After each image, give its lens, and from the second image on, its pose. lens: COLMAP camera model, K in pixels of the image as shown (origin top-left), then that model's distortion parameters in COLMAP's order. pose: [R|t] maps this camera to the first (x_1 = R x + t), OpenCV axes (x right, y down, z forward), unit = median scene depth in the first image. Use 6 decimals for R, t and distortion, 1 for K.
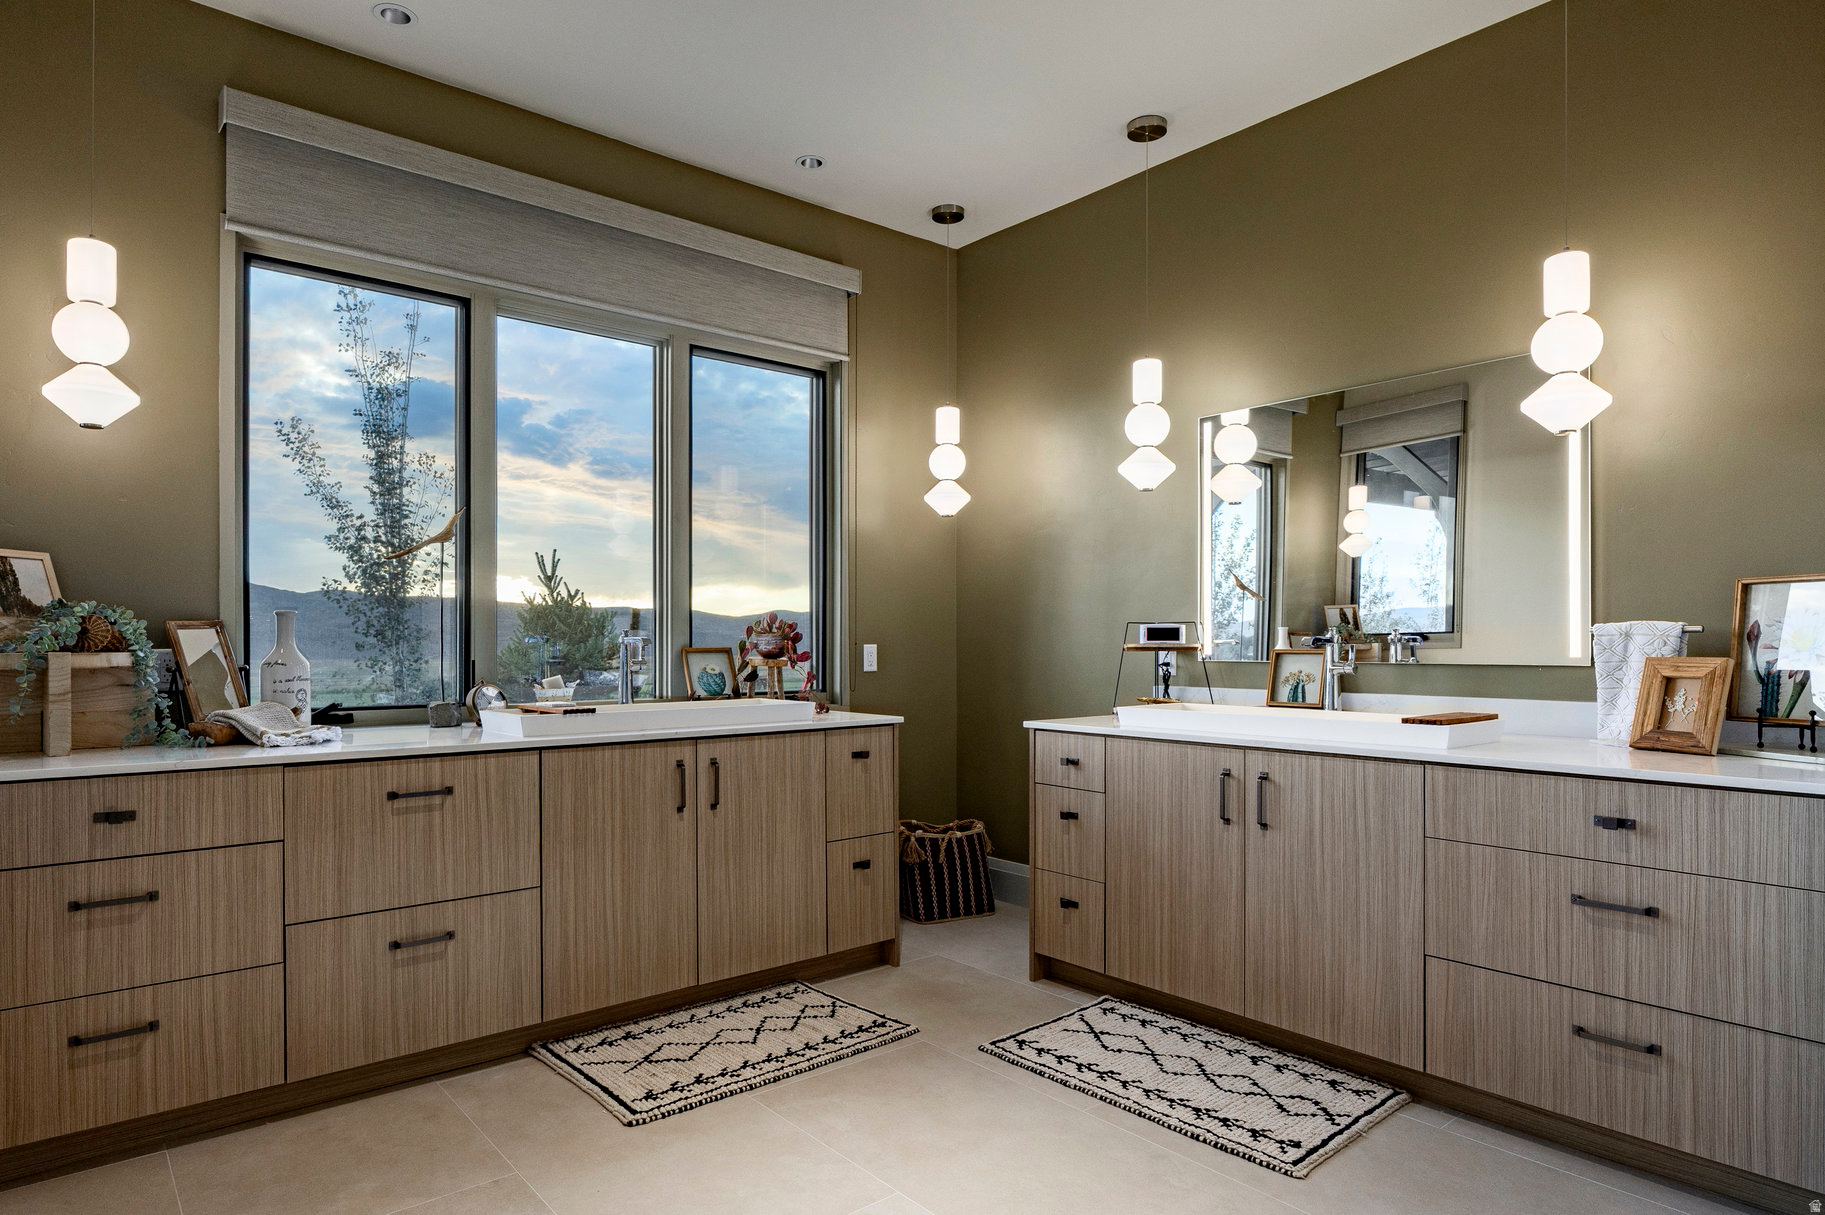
lens RADIAL K [[1038.6, 0, 912.5], [0, 1038.6, 607.5], [0, 0, 1]] dist [0.000317, 0.000108]
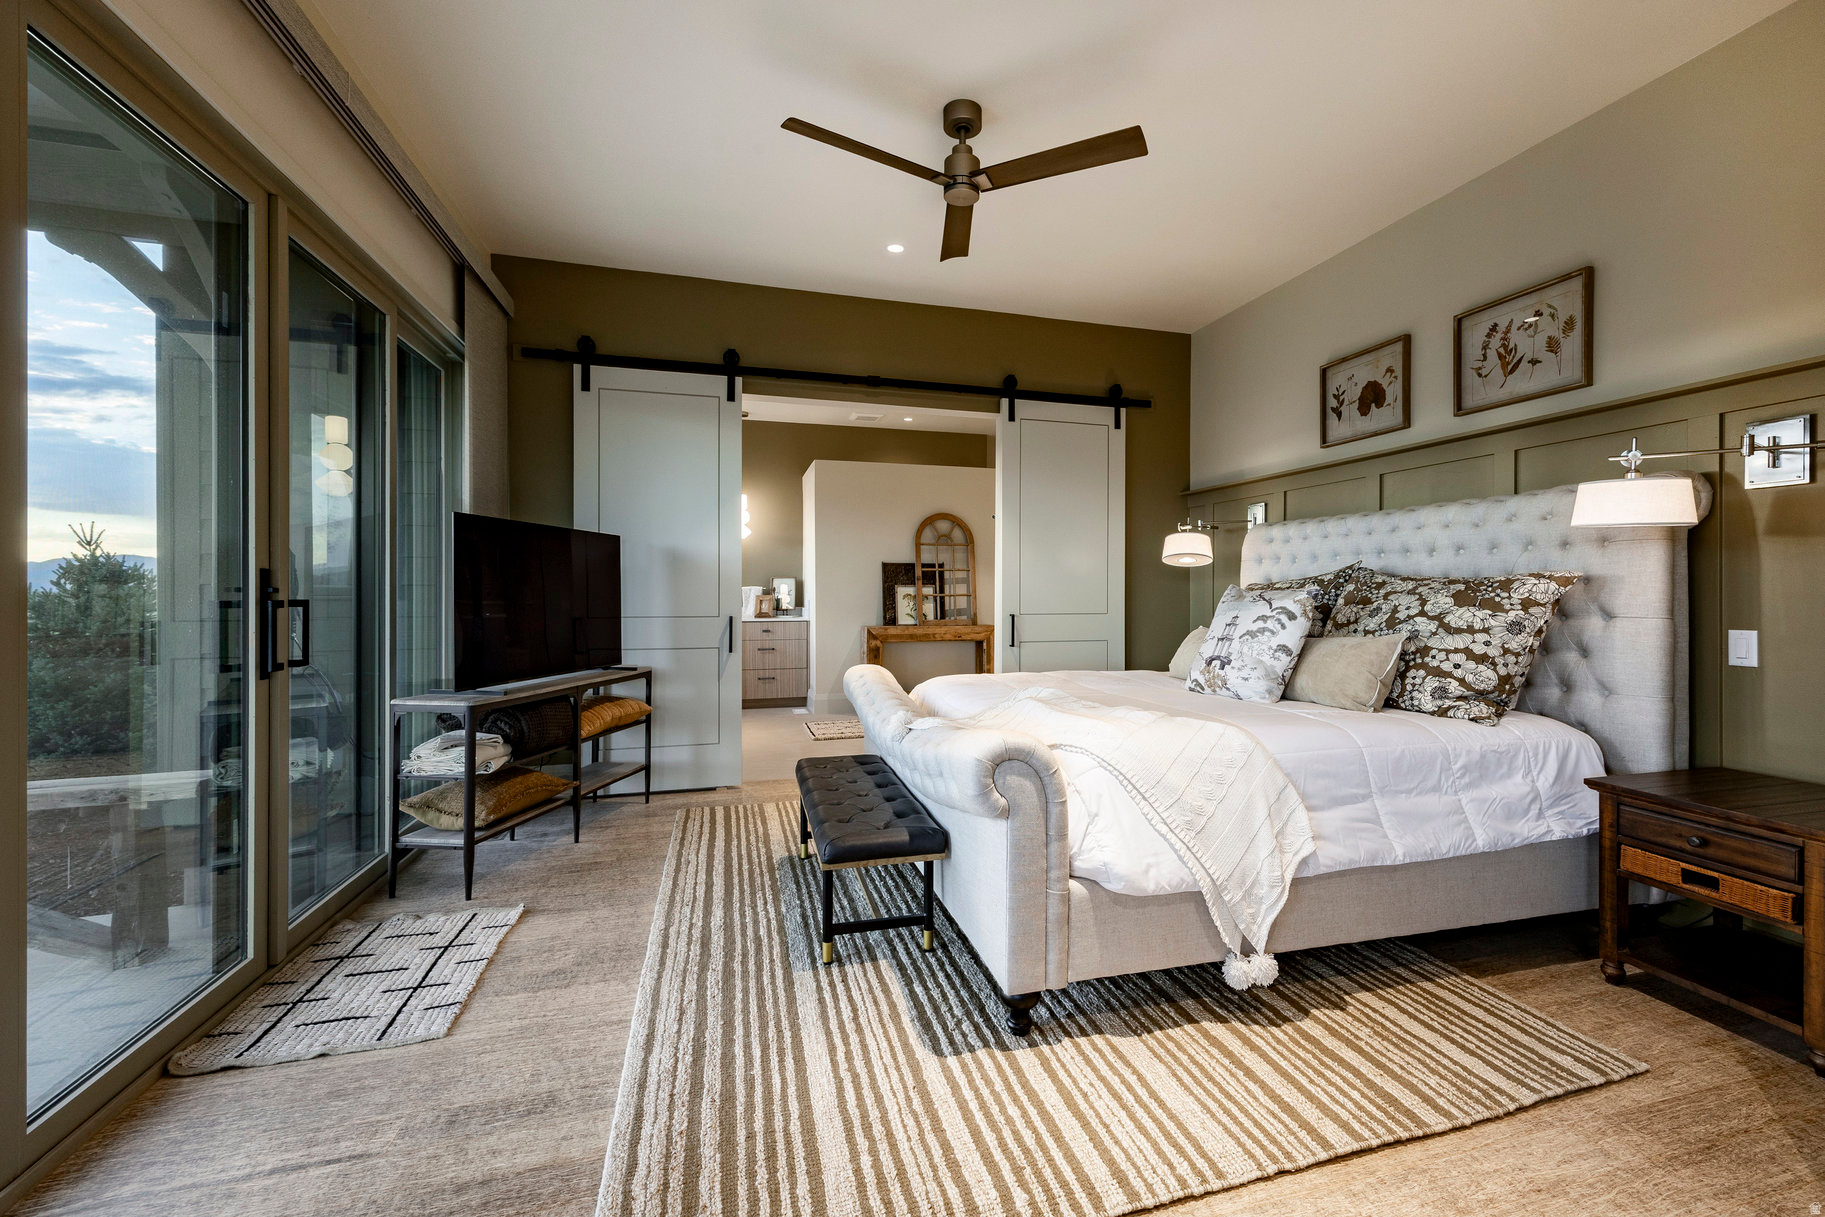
lens RADIAL K [[742.1, 0, 914.4], [0, 742.1, 594.0], [0, 0, 1]] dist [0.000645, 0.000210]
pose [[0.436579, -0.000074, 0.899666, -1.697511], [-0.031816, 0.999373, 0.015521, -0.023198], [-0.899103, -0.035399, 0.436303, -0.861901]]
